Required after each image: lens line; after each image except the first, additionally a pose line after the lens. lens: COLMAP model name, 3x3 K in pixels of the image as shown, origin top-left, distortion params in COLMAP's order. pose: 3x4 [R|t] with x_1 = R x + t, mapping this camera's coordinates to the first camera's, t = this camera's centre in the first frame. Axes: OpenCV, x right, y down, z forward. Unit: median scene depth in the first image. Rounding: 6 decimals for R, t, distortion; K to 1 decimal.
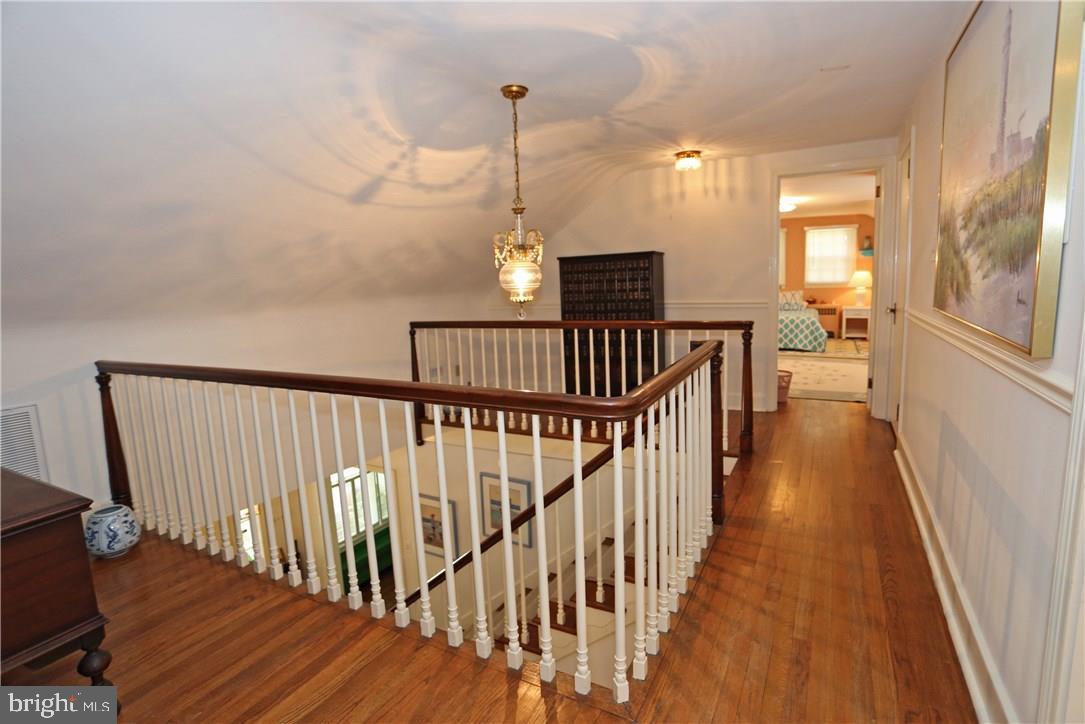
lens RADIAL K [[539.9, 0, 565.0], [0, 539.9, 356.1], [0, 0, 1]] dist [-0.055673, 0.009520]
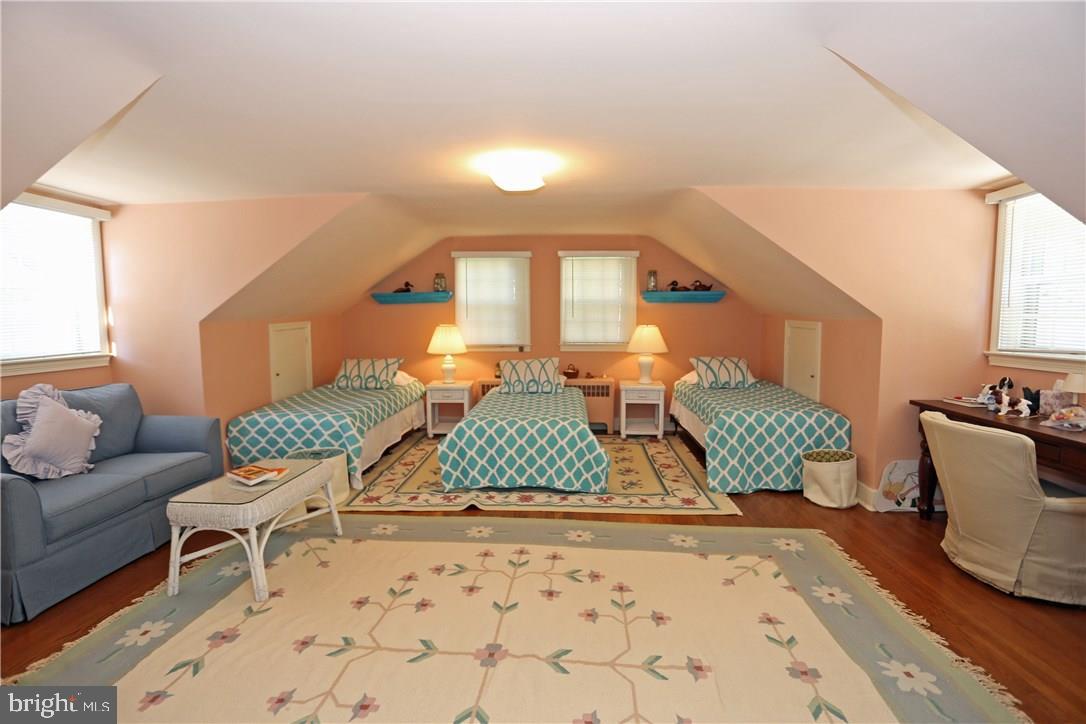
lens RADIAL K [[540.4, 0, 543.4], [0, 540.4, 362.3], [0, 0, 1]] dist [-0.055673, 0.009520]
pose [[0.920412, -0.001852, 0.390945, 0.202893], [0.026048, 0.998057, -0.056598, -0.086078], [-0.390081, 0.062277, 0.918672, 0.472115]]
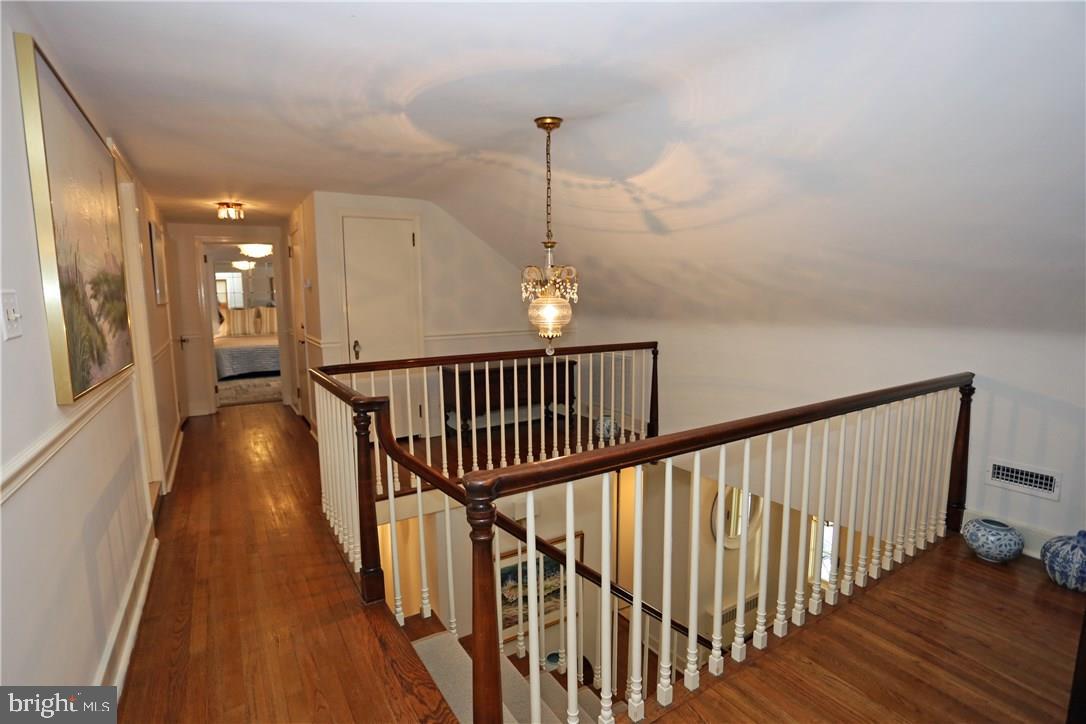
lens RADIAL K [[540.4, 0, 537.8], [0, 540.4, 364.7], [0, 0, 1]] dist [-0.055673, 0.009520]
pose [[-0.543696, 0.147378, -0.826241, 0.916396], [-0.081936, 0.970438, 0.227015, -0.334903], [0.835273, 0.191126, -0.515548, 1.831604]]
